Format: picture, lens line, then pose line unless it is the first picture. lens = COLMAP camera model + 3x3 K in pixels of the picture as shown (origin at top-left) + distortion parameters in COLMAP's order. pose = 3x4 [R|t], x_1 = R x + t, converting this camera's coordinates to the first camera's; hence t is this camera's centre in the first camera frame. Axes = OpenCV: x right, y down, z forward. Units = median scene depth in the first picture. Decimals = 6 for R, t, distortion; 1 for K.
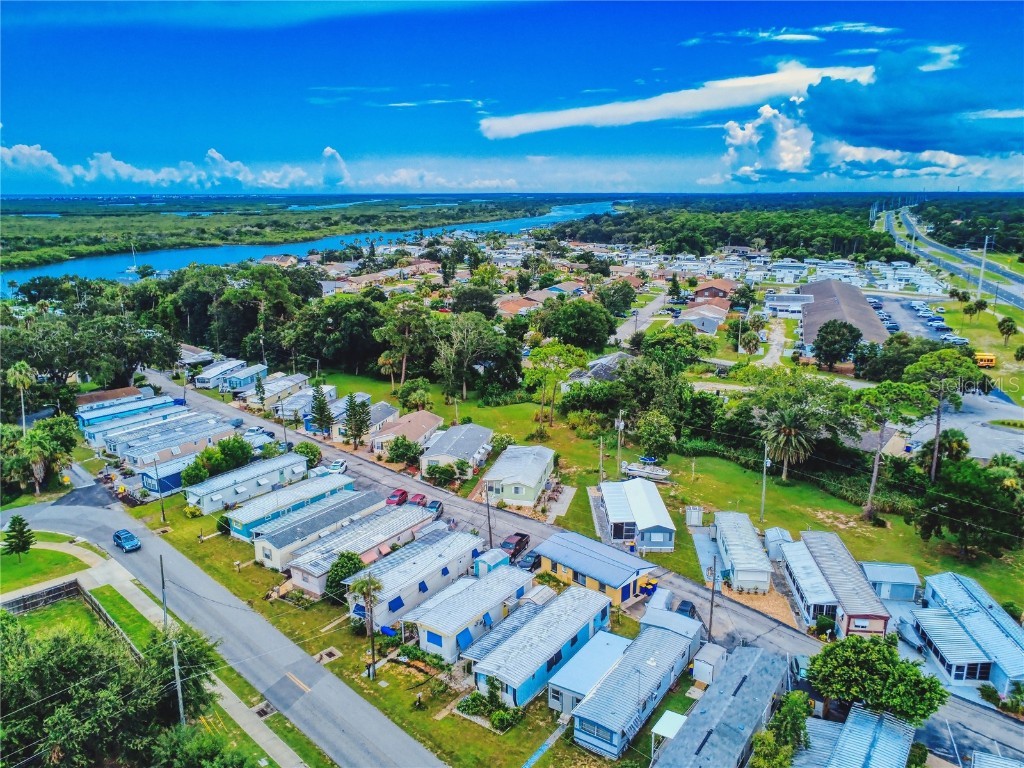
lens RADIAL K [[774.4, 0, 514.1], [0, 774.4, 380.3], [0, 0, 1]] dist [0.004112, -0.006821]
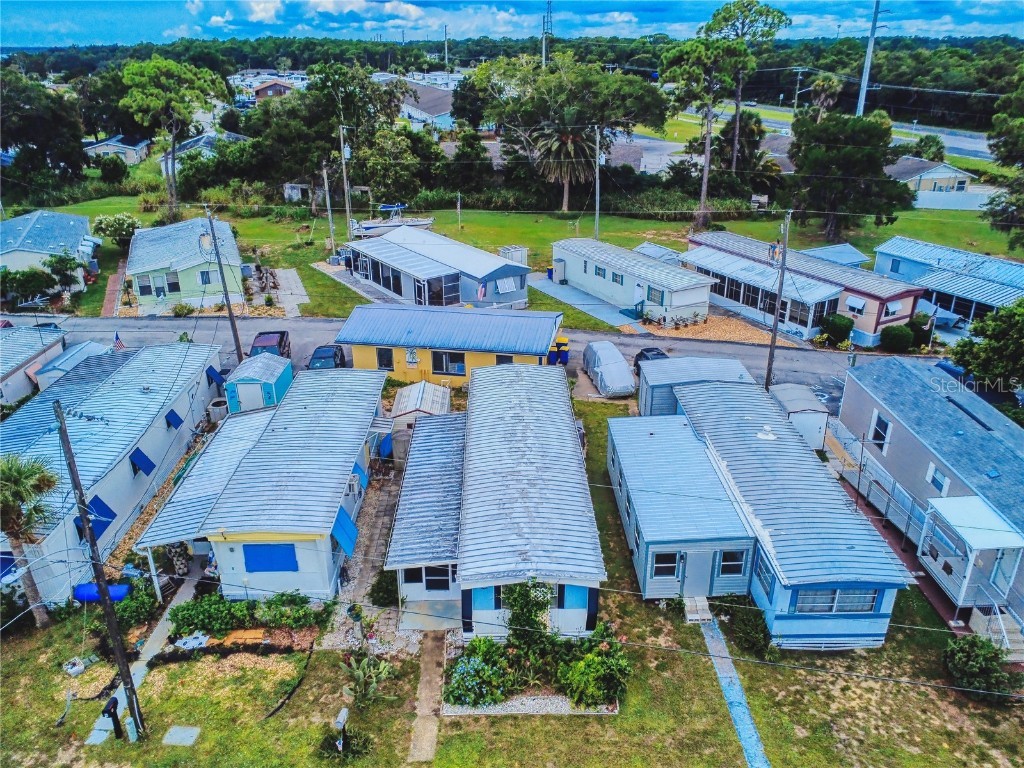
lens RADIAL K [[774.4, 0, 512.0], [0, 774.4, 382.1], [0, 0, 1]] dist [0.004112, -0.006821]
pose [[0.816249, -0.235214, 0.527648, -0.080048], [0.143018, 0.967203, 0.209914, 0.083727], [-0.559717, -0.095879, 0.823118, 0.279215]]
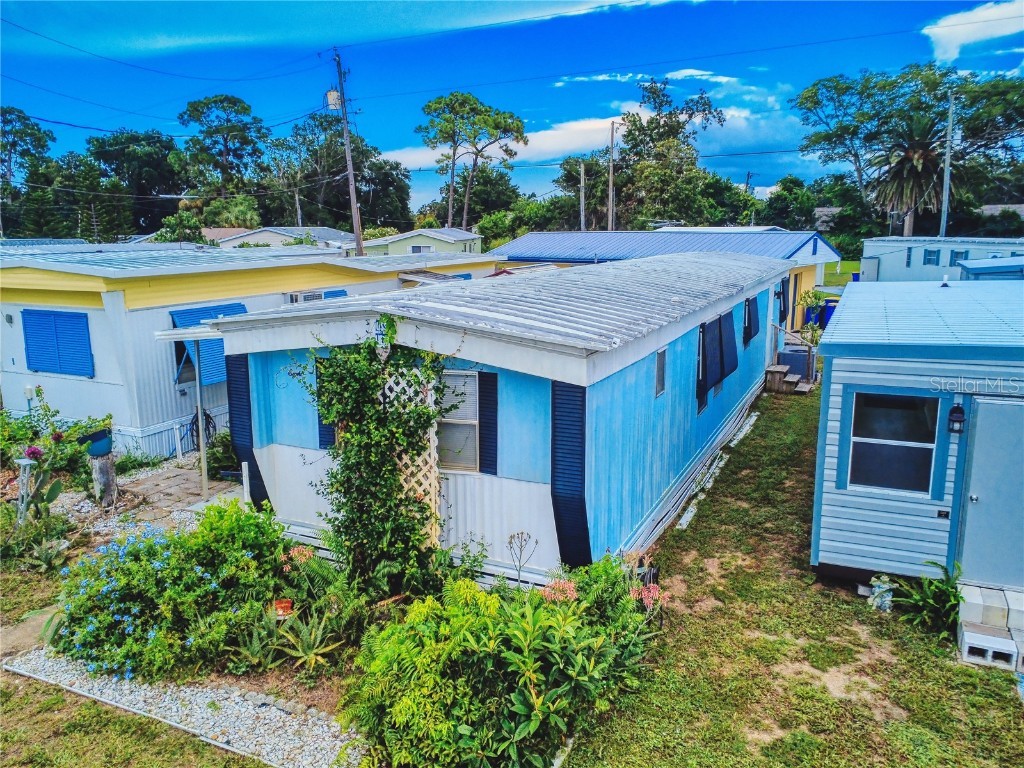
lens RADIAL K [[774.4, 0, 515.8], [0, 774.4, 378.6], [0, 0, 1]] dist [0.004112, -0.006821]
pose [[0.986909, -0.033724, 0.157712, -0.009322], [0.041335, 0.998121, -0.045225, 0.155131], [-0.155891, 0.051152, 0.986449, 0.345631]]
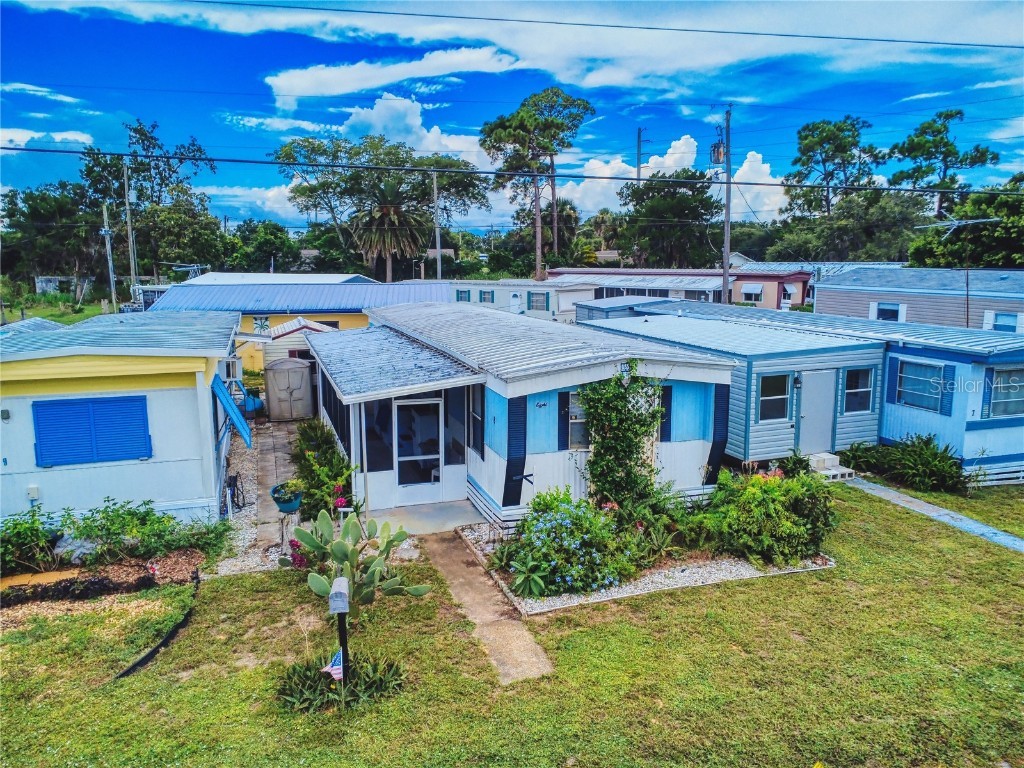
lens RADIAL K [[774.4, 0, 514.9], [0, 774.4, 379.1], [0, 0, 1]] dist [0.004112, -0.006821]
pose [[0.606210, -0.125875, 0.785280, -0.080761], [0.194187, 0.980937, 0.007331, 0.147953], [-0.771234, 0.148047, 0.619097, 0.351211]]
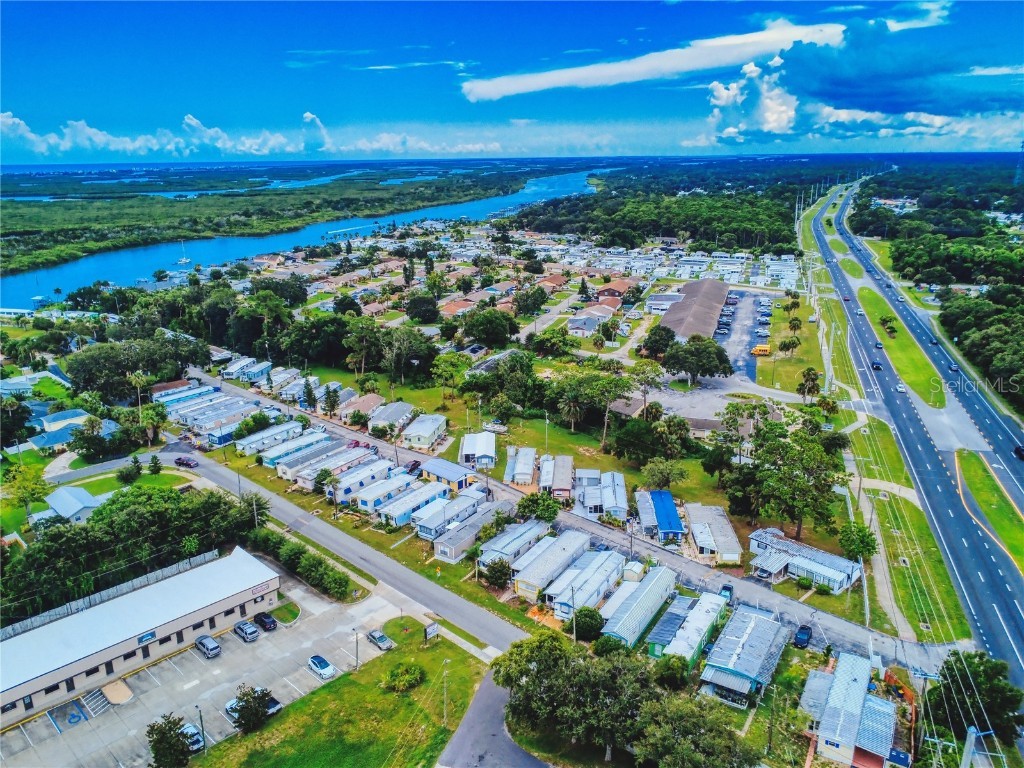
lens RADIAL K [[774.4, 0, 509.7], [0, 774.4, 389.7], [0, 0, 1]] dist [0.004112, -0.006821]
pose [[0.999818, -0.016464, 0.009602, 0.129059], [0.015911, 0.998356, 0.055058, -0.045150], [-0.010492, -0.054895, 0.998437, -0.519731]]
